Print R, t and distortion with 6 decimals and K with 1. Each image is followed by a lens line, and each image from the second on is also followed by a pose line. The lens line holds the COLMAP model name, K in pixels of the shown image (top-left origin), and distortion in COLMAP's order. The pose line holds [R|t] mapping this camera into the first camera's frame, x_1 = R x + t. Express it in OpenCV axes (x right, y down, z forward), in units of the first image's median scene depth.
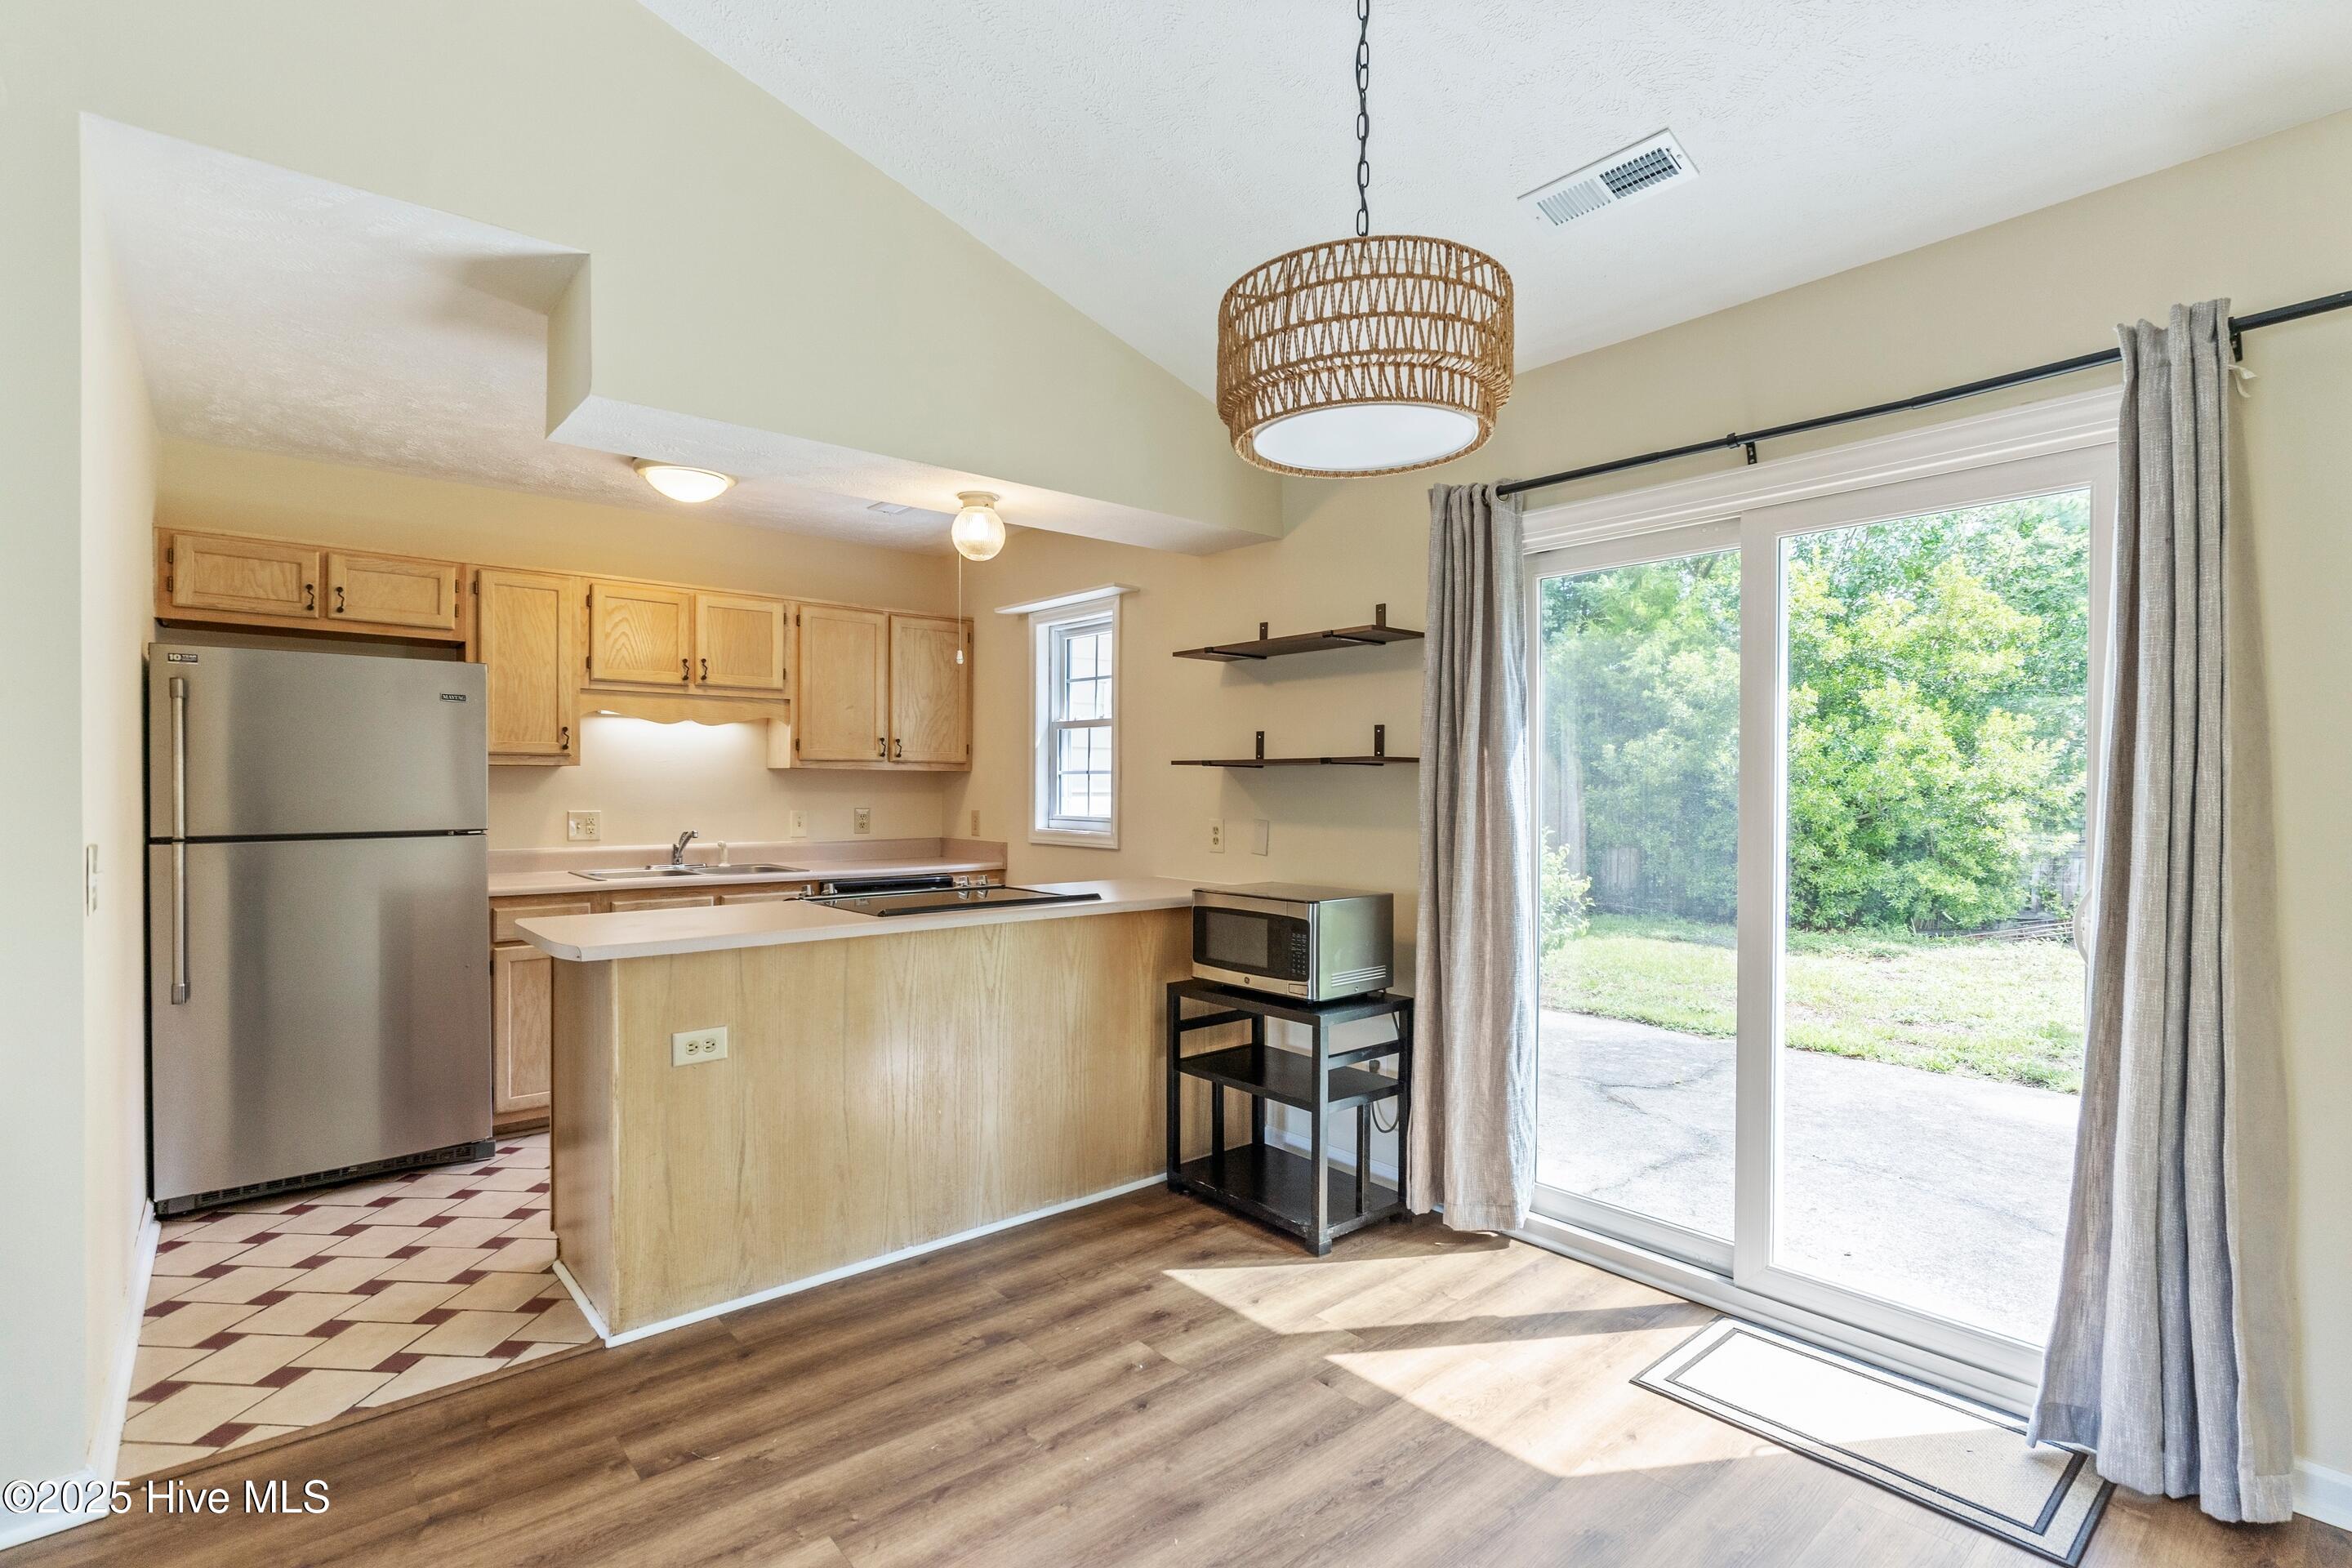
lens RADIAL K [[1112.4, 0, 1176.0], [0, 1112.4, 784.0], [0, 0, 1]] dist [-0.004463, 0.000060]
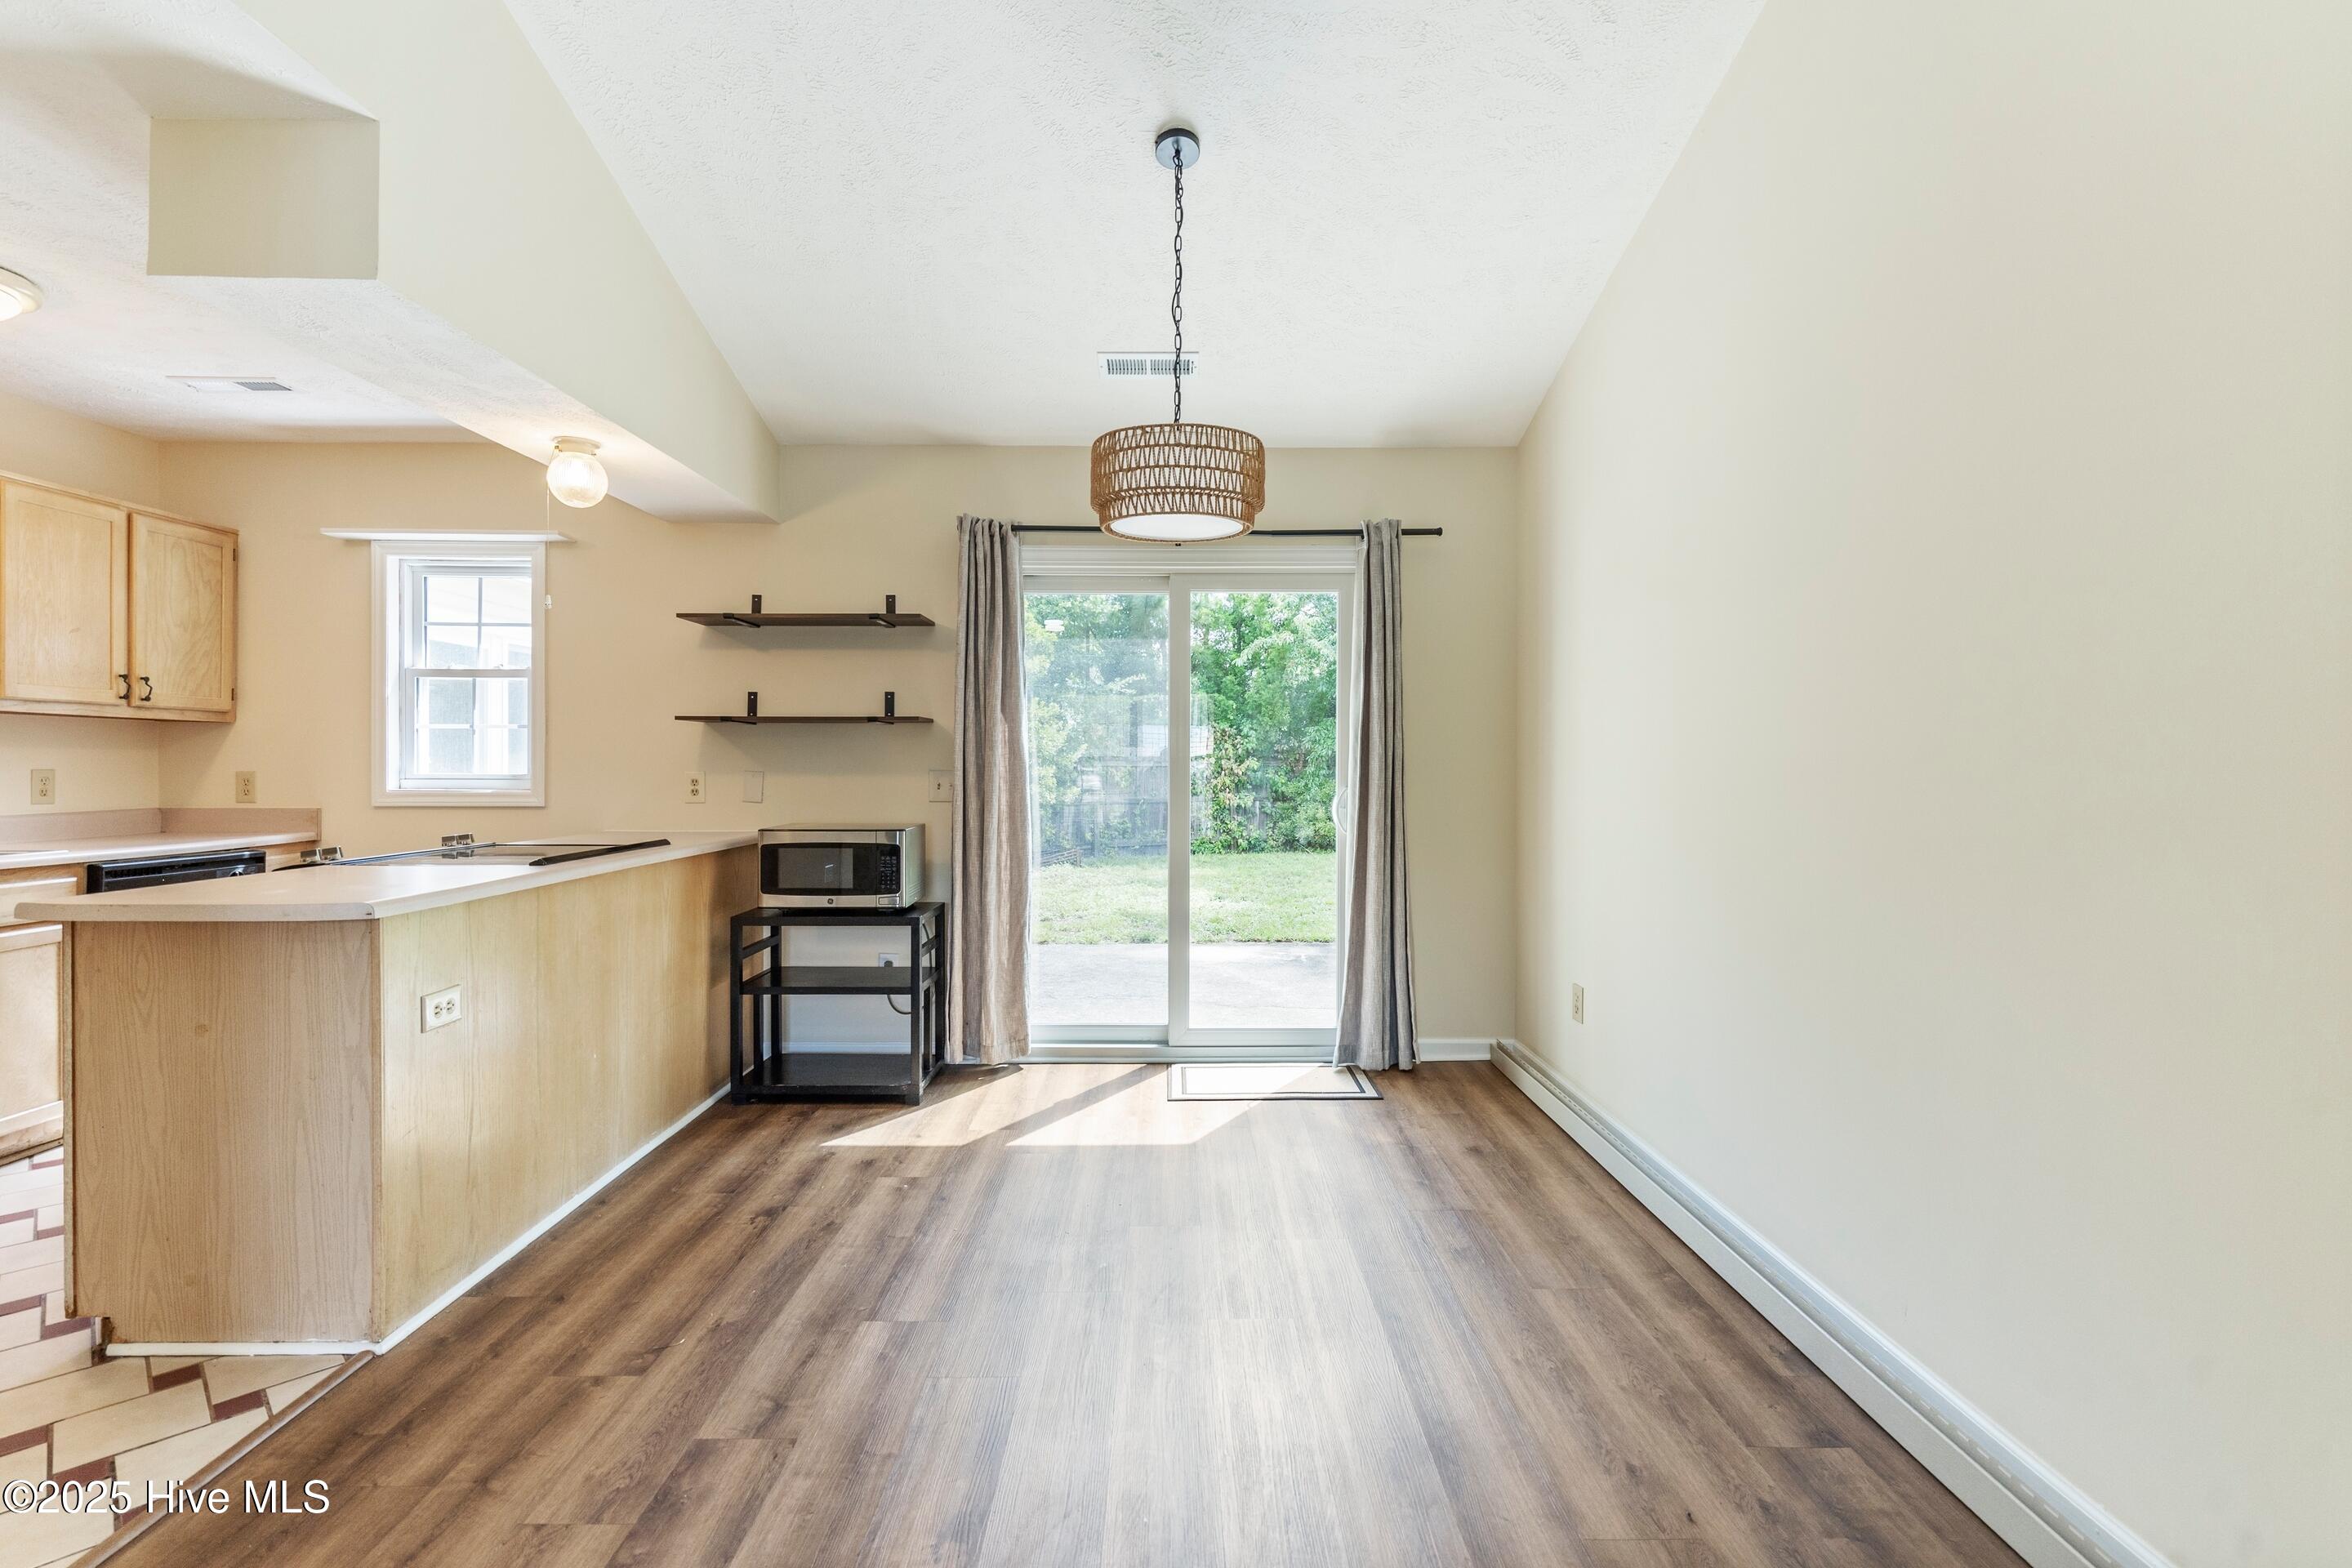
lens RADIAL K [[1094.4, 0, 1186.1], [0, 1094.4, 755.1], [0, 0, 1]] dist [-0.000710, 0.000665]
pose [[0.642760, 0.003105, 0.766061, -0.633590], [-0.001839, 0.999995, -0.002510, 0.023583], [-0.766065, 0.000204, 0.642763, -0.047718]]
